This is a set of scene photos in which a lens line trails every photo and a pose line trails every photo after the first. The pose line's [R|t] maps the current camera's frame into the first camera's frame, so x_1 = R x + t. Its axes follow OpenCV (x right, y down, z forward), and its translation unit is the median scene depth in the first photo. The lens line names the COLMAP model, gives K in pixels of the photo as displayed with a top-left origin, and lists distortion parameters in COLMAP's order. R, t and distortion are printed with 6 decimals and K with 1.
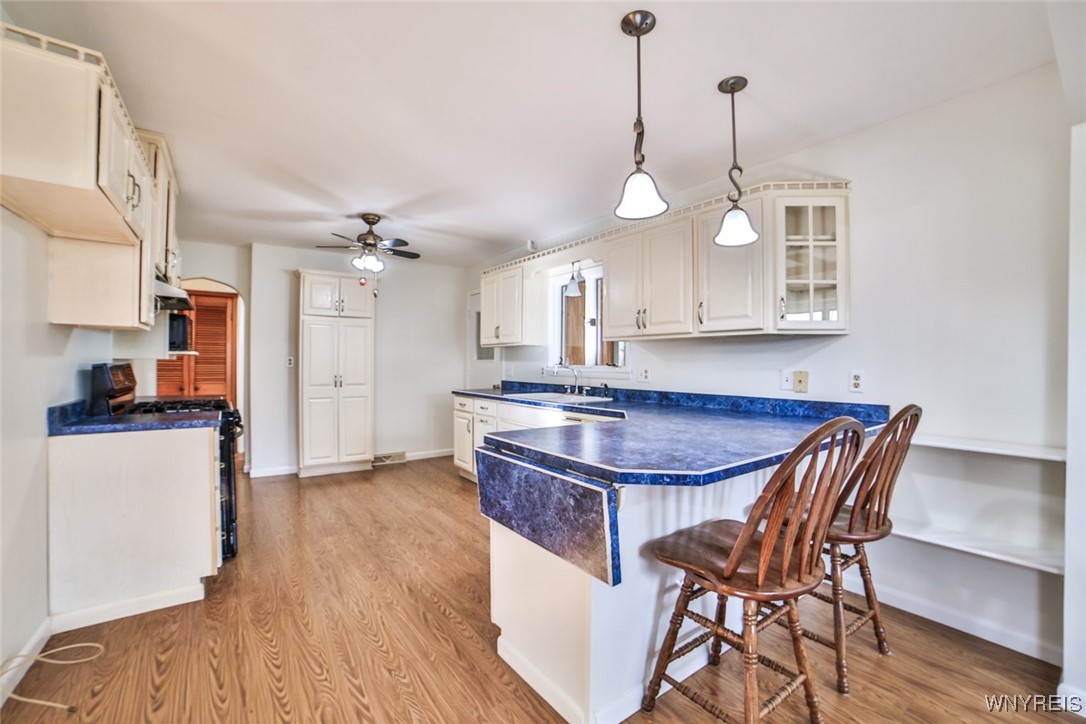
lens RADIAL K [[442.6, 0, 544.5], [0, 442.6, 360.8], [0, 0, 1]] dist [-0.043543, 0.000533]
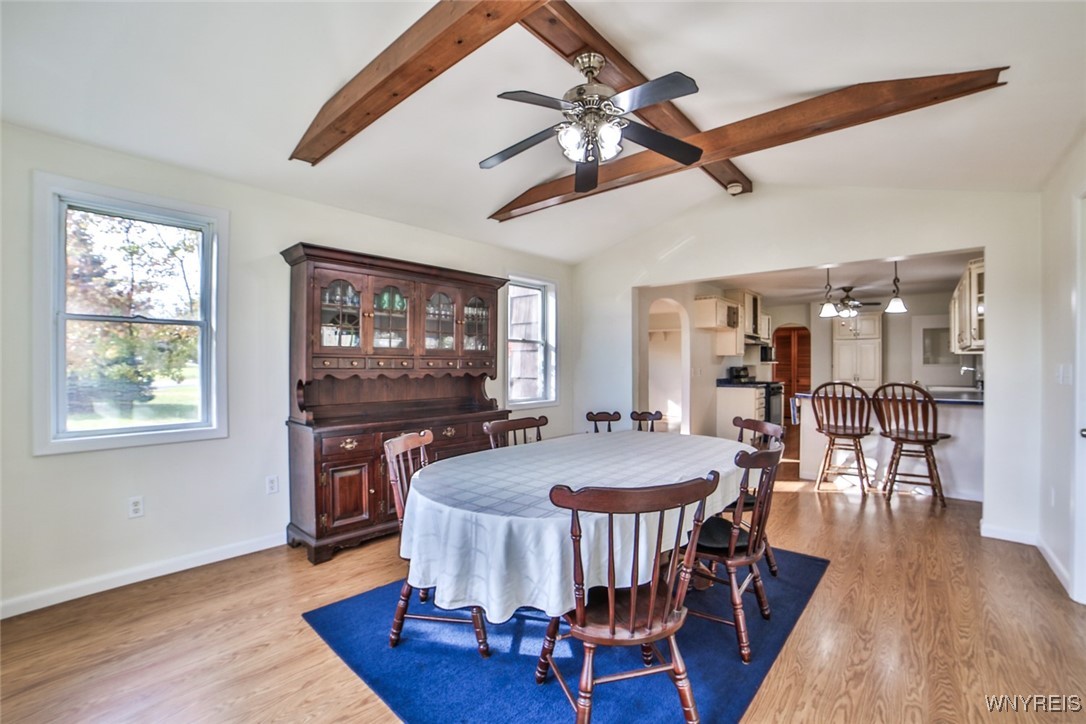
lens RADIAL K [[442.6, 0, 549.7], [0, 442.6, 365.7], [0, 0, 1]] dist [-0.043543, 0.000533]
pose [[0.215561, -0.001205, -0.976490, 0.965432], [-0.000144, 0.999999, -0.001266, 0.002322], [0.976490, 0.000413, 0.215561, -0.537217]]
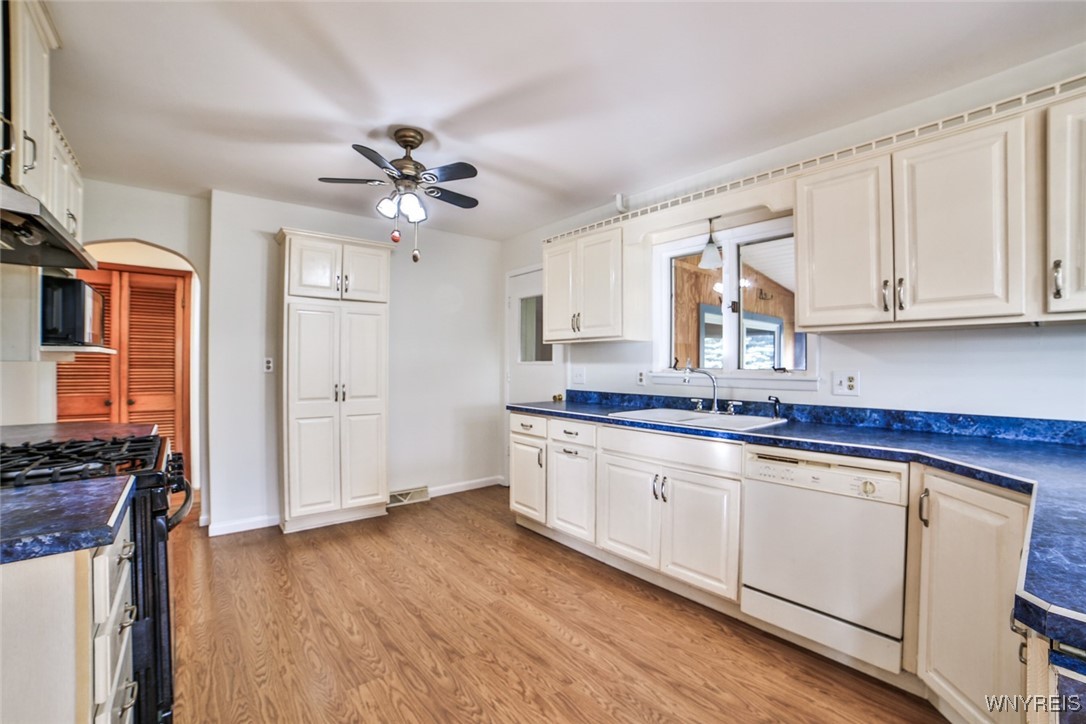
lens RADIAL K [[442.6, 0, 546.7], [0, 442.6, 363.4], [0, 0, 1]] dist [-0.043543, 0.000533]
pose [[0.997761, -0.000534, 0.066880, -0.207046], [0.000532, 1.000000, 0.000055, 0.000945], [-0.066880, -0.000019, 0.997761, 0.309829]]
